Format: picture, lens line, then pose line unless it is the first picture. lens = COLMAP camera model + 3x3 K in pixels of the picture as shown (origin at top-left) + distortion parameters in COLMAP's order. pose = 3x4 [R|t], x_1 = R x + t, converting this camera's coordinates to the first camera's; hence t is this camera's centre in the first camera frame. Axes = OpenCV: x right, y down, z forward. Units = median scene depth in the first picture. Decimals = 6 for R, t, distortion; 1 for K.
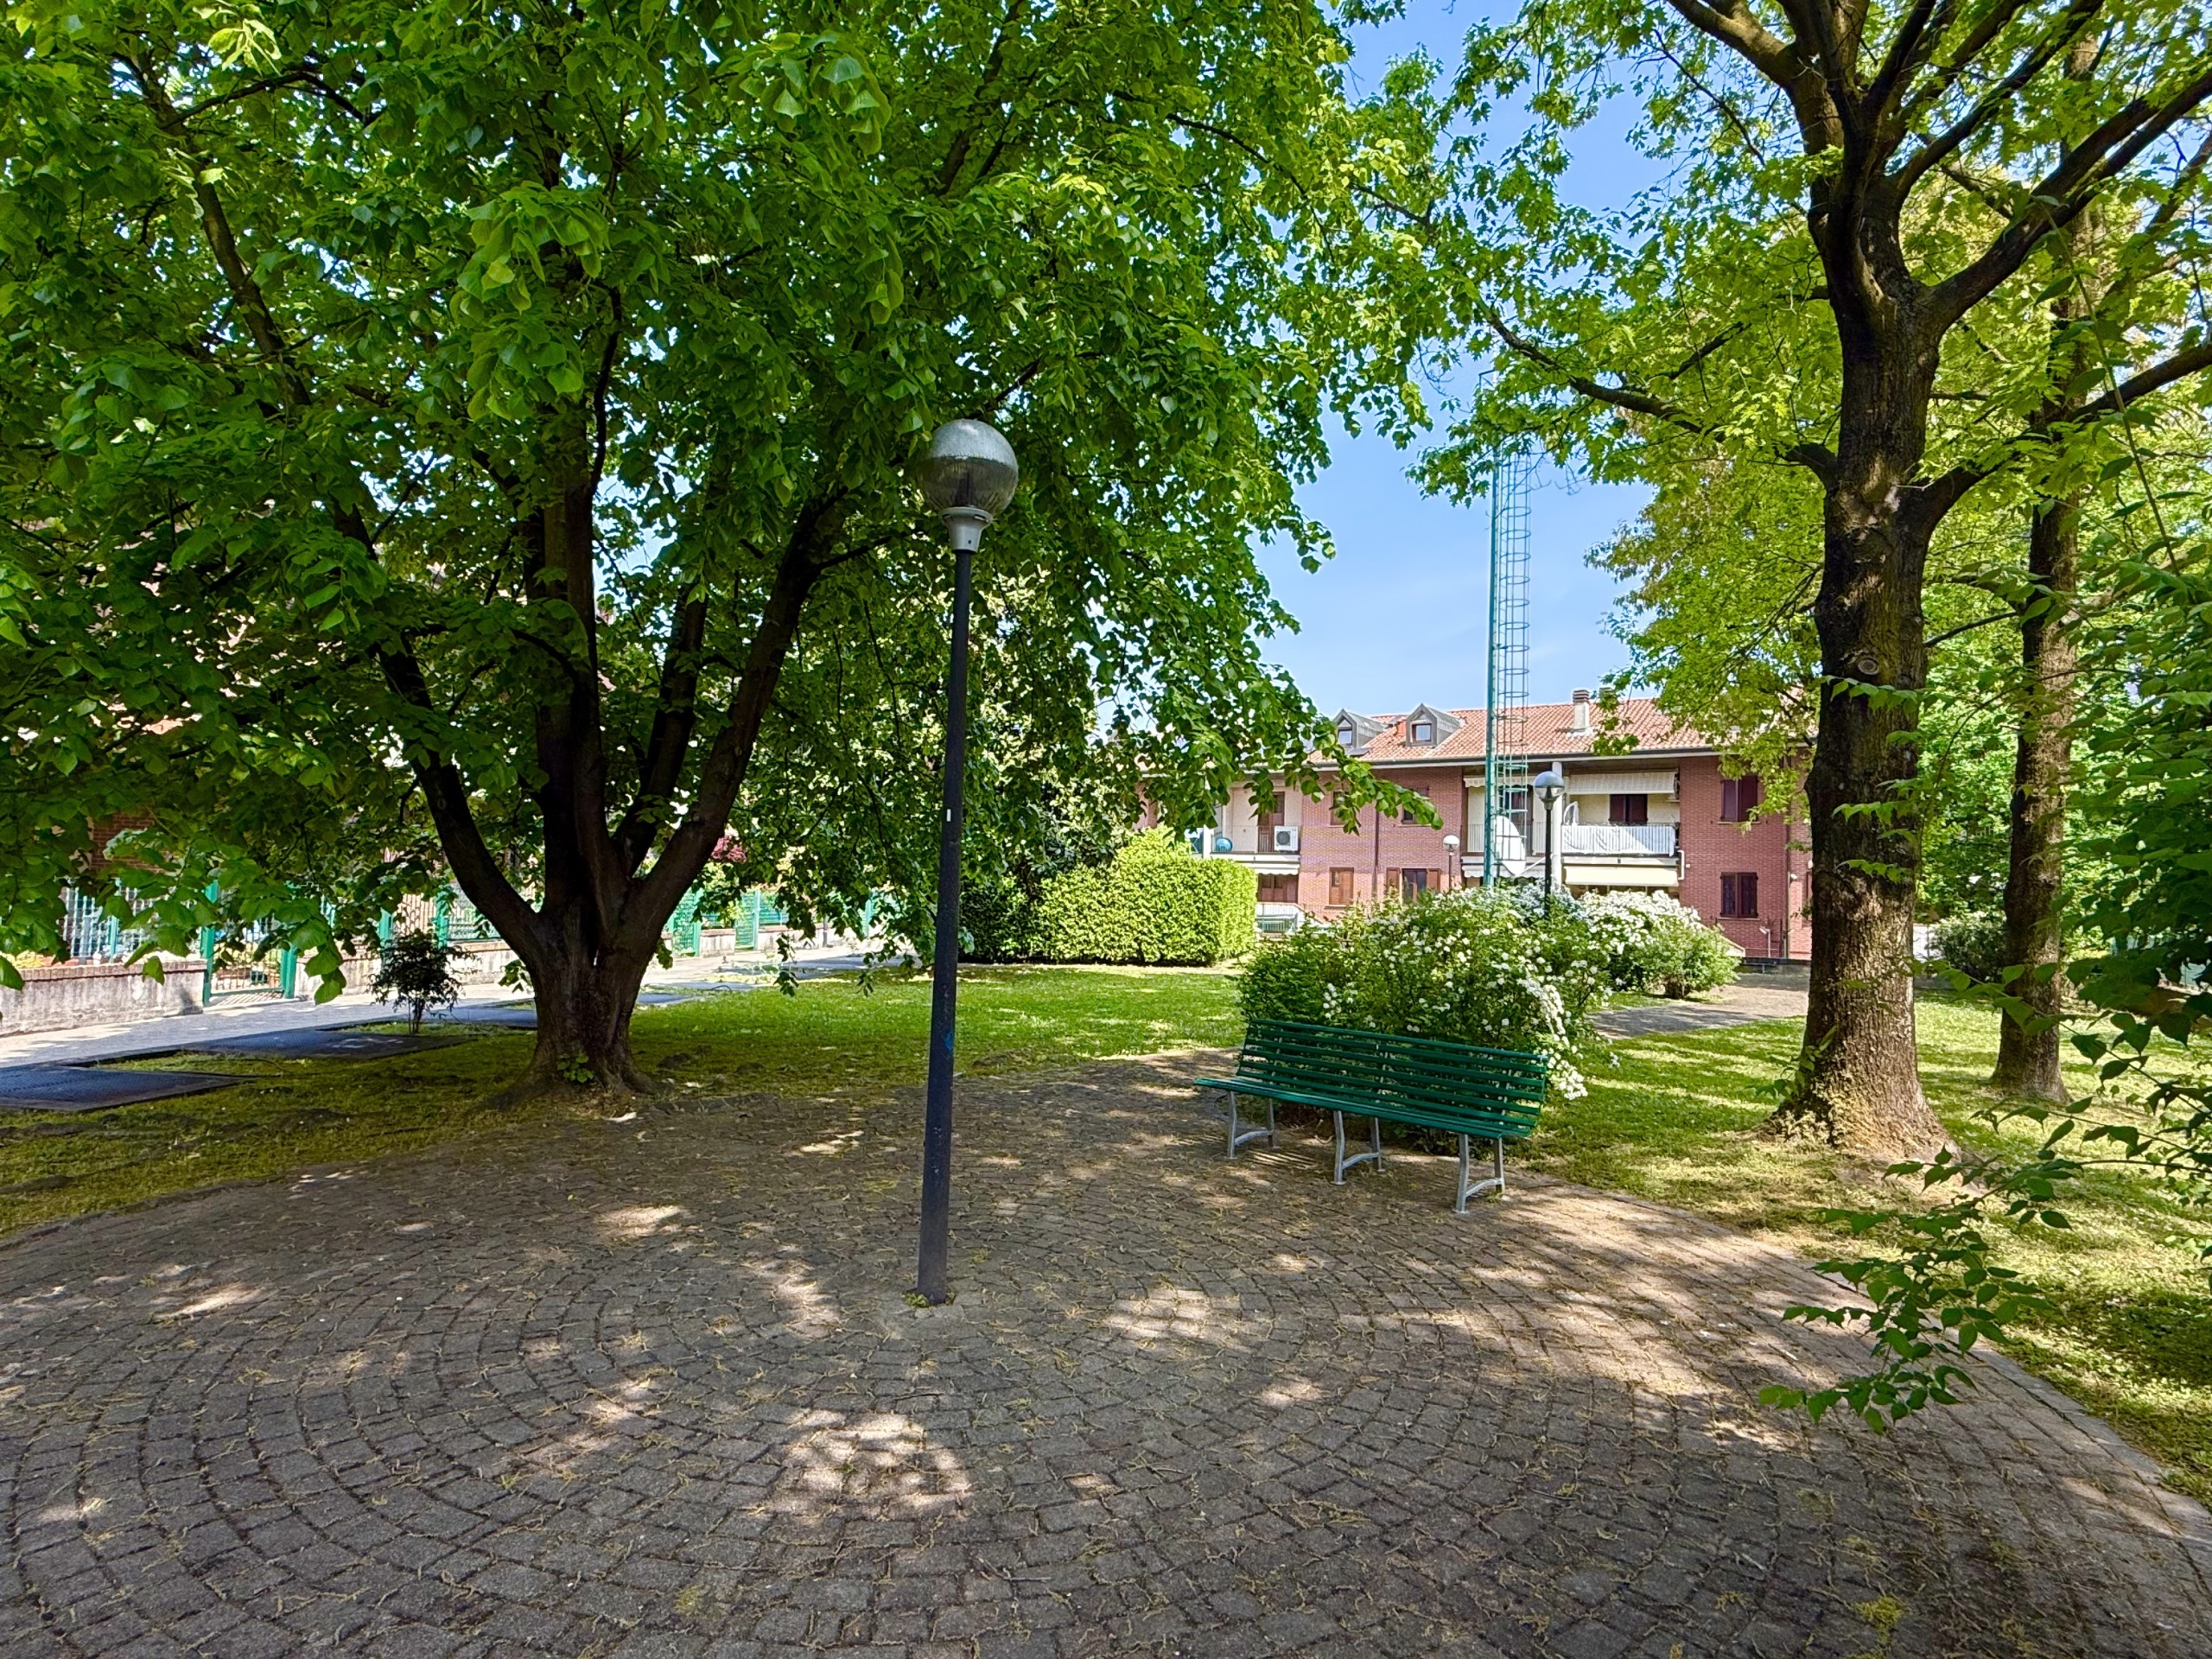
lens RADIAL K [[1167.8, 0, 1098.9], [0, 1167.8, 827.6], [0, 0, 1]] dist [-0.000761, 0.000137]
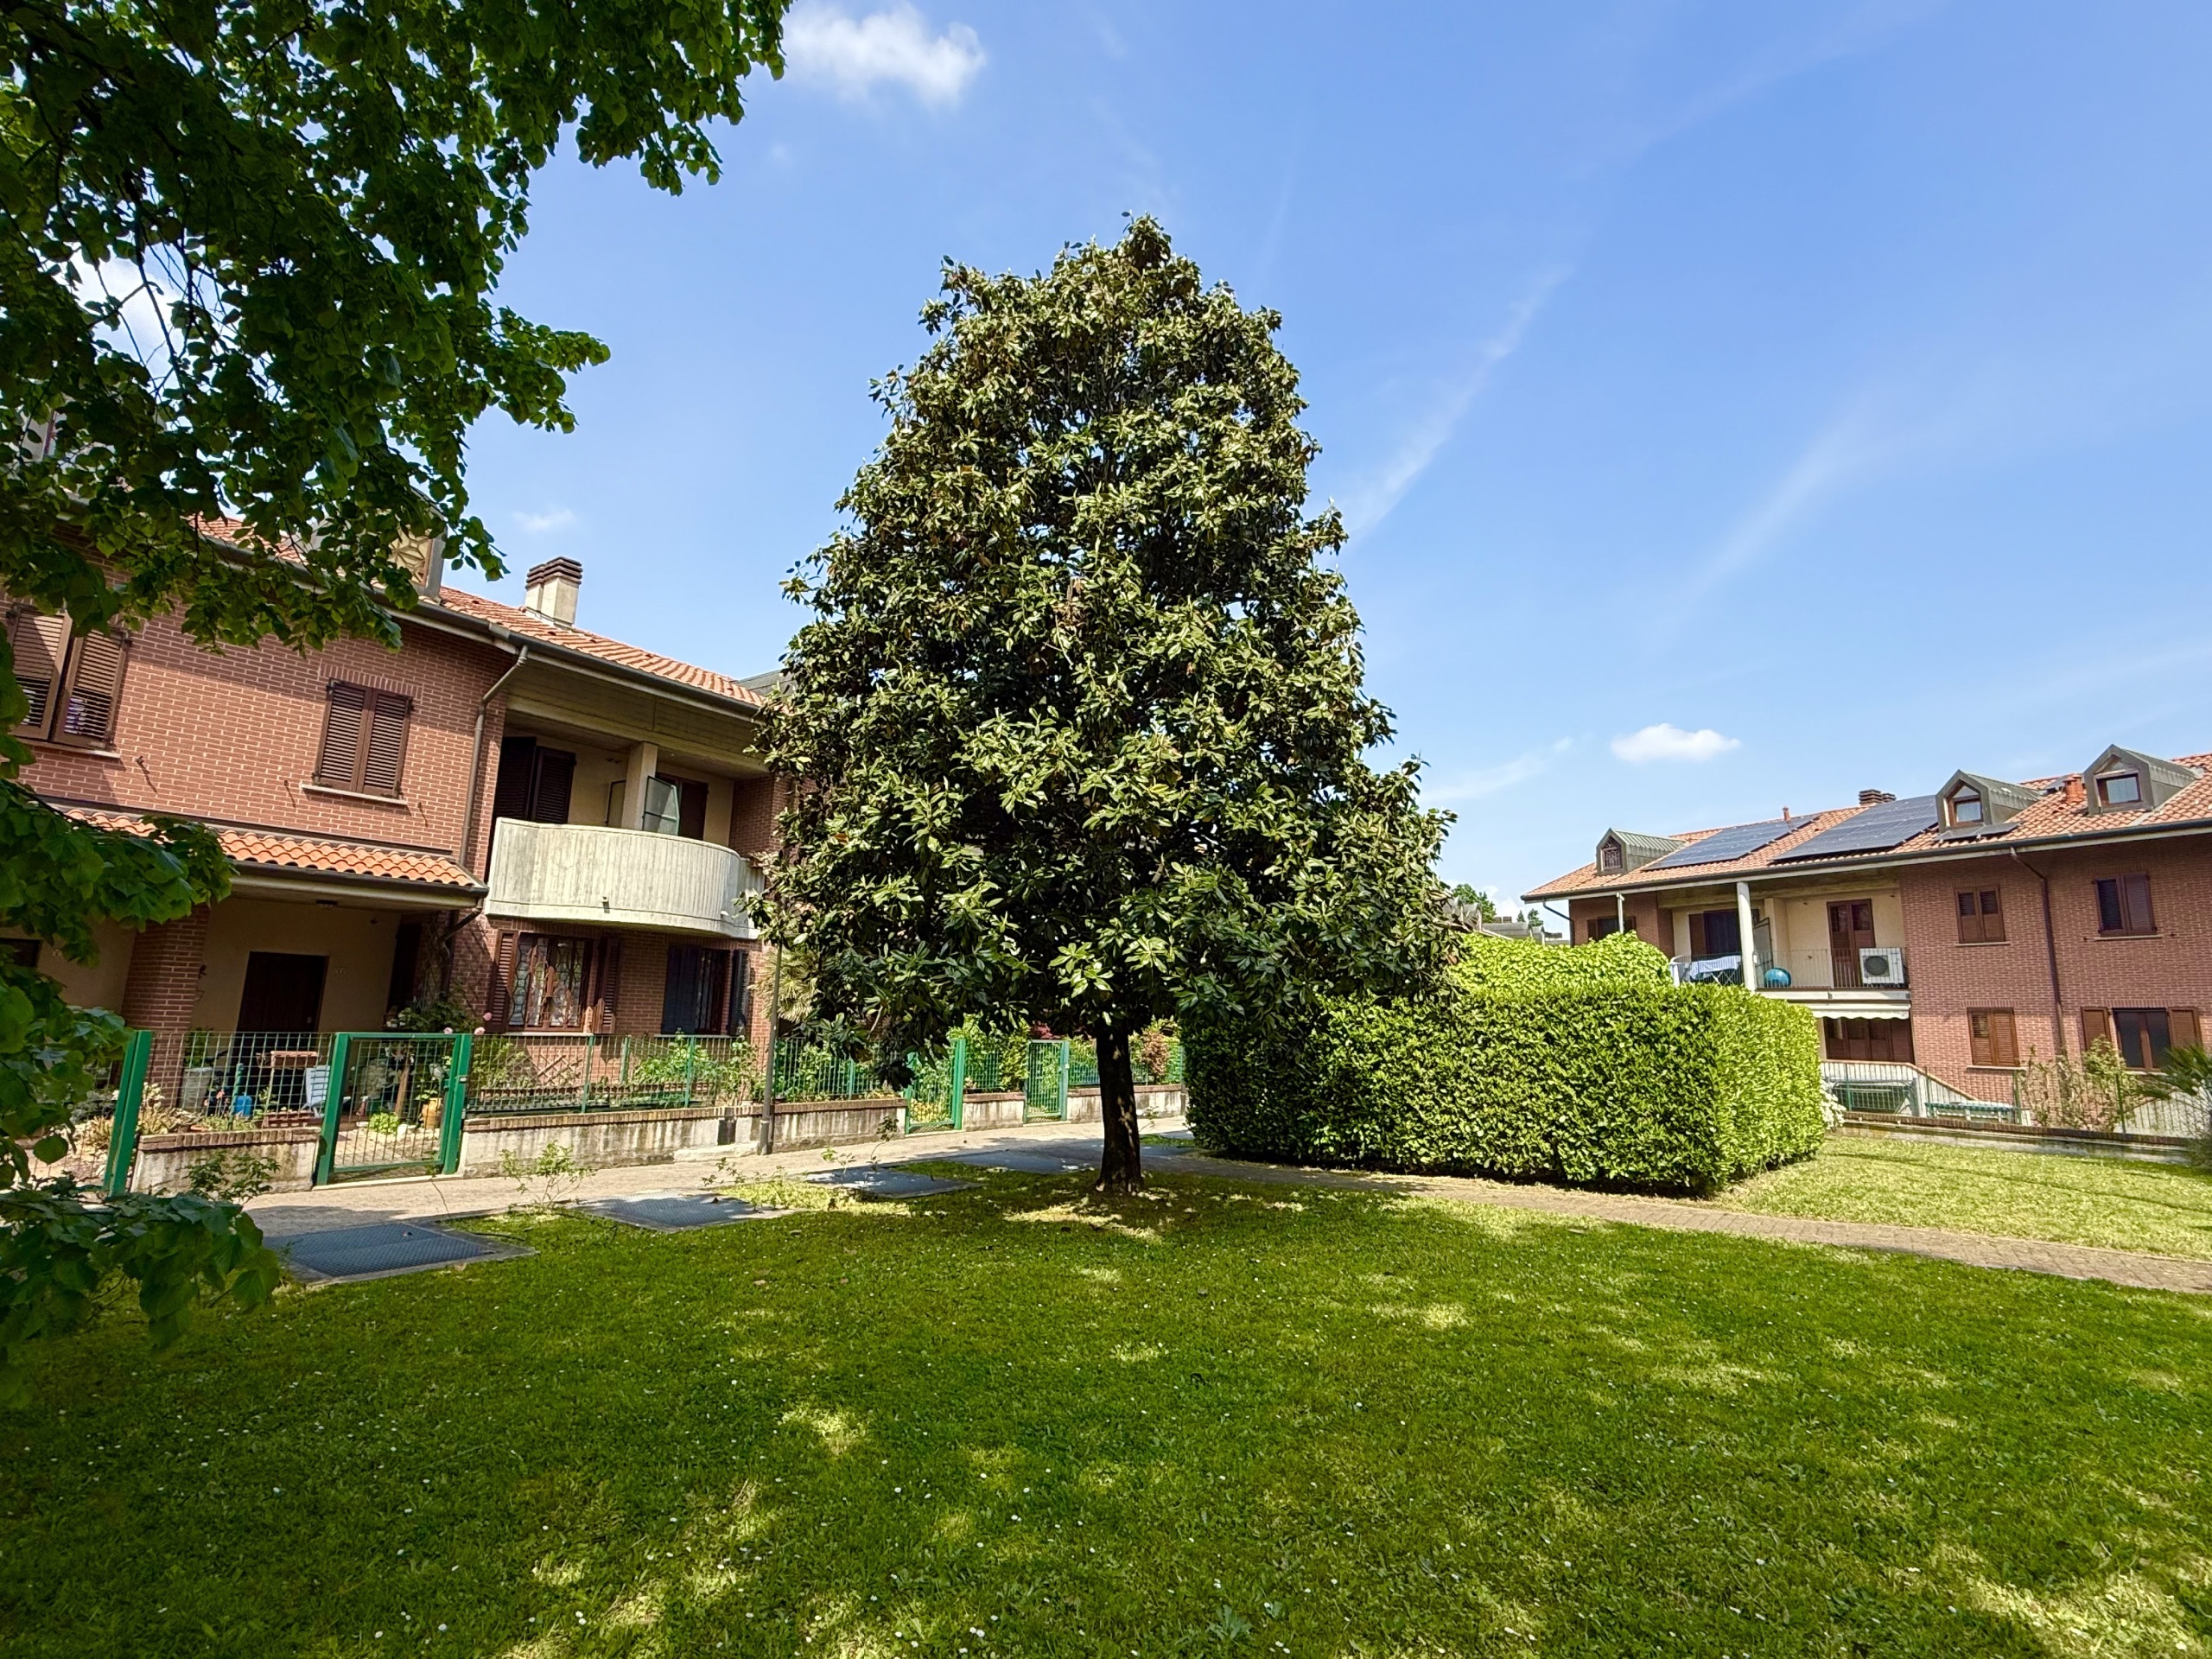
lens RADIAL K [[1092.6, 0, 1103.9], [0, 1092.6, 829.4], [0, 0, 1]] dist [0.001327, -0.000209]
pose [[0.893550, -0.082895, -0.441246, 0.062557], [0.022004, 0.989712, -0.141372, 0.015567], [0.448425, 0.116614, 0.886181, 0.322535]]
